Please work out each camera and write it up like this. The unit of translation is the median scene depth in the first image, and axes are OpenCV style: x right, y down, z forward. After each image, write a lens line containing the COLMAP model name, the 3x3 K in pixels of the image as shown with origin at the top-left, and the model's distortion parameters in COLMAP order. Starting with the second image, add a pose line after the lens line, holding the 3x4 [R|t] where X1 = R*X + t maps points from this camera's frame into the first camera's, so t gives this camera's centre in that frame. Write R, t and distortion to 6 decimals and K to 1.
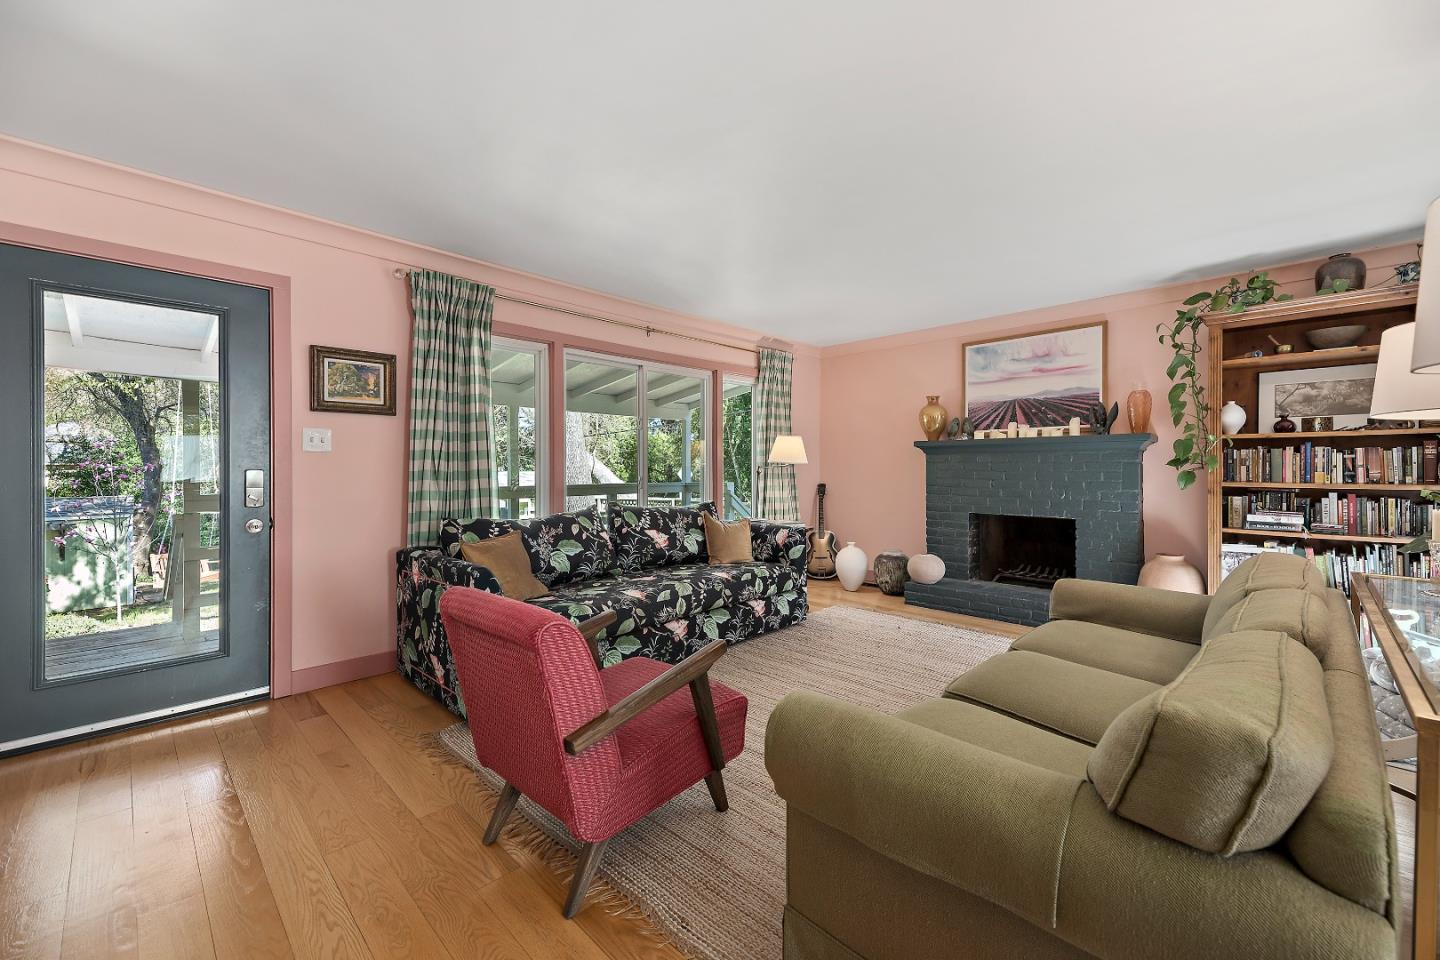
lens RADIAL K [[569.7, 0, 724.8], [0, 569.7, 470.1], [0, 0, 1]] dist [0.019873, 0.000020]
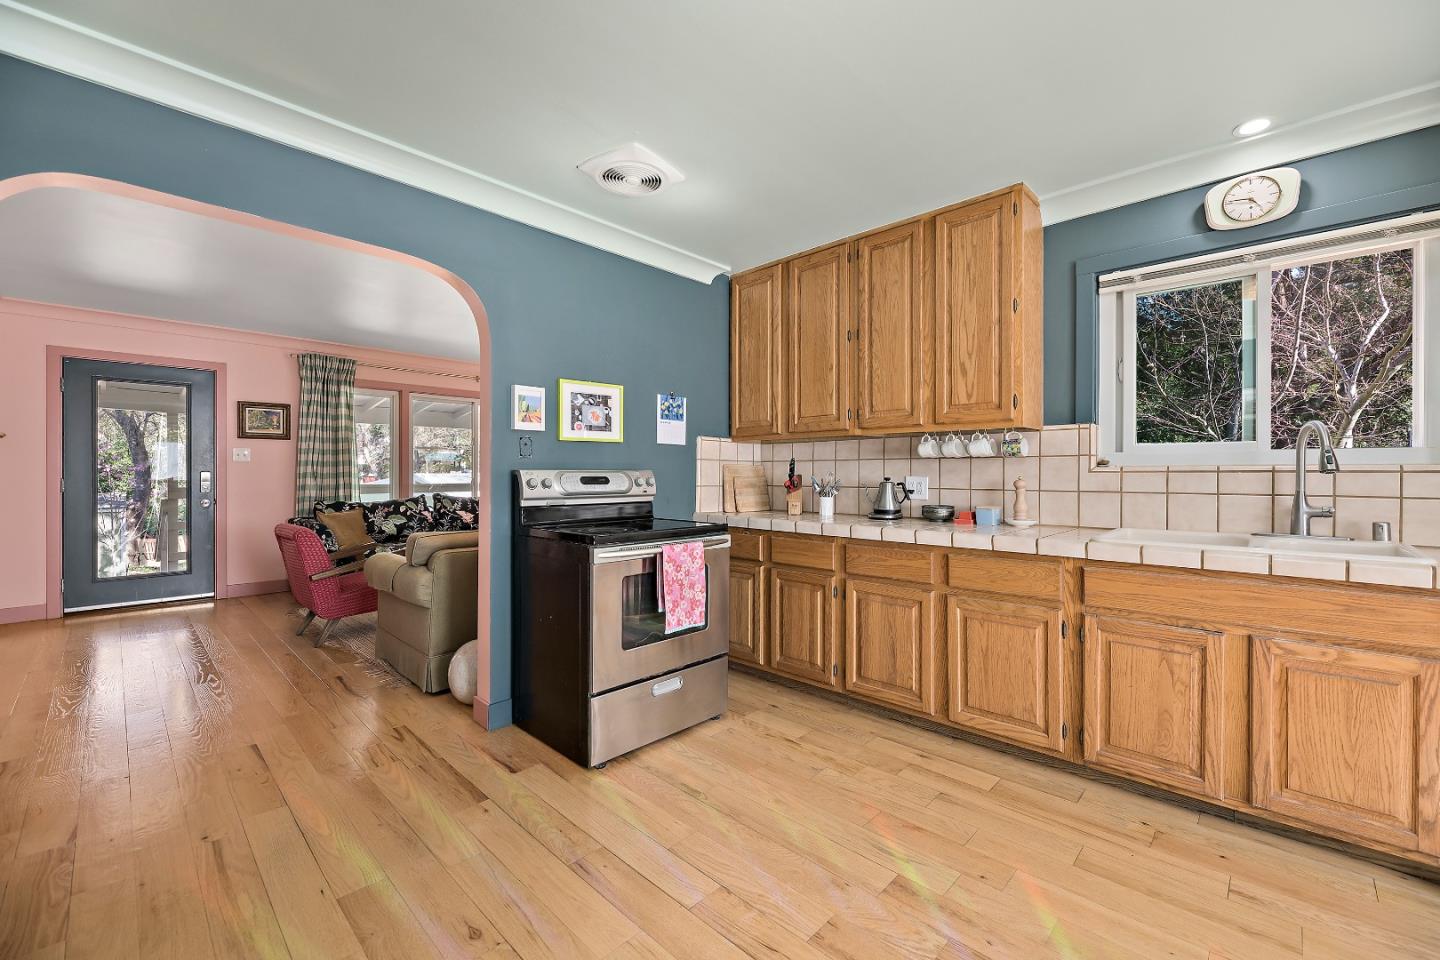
lens RADIAL K [[582.8, 0, 719.1], [0, 582.8, 472.6], [0, 0, 1]] dist [-0.002014, -0.000341]
pose [[0.999970, 0.003788, 0.006820, 0.648030], [-0.003794, 0.999992, 0.000962, -0.005176], [-0.006816, -0.000988, 0.999976, -0.690591]]
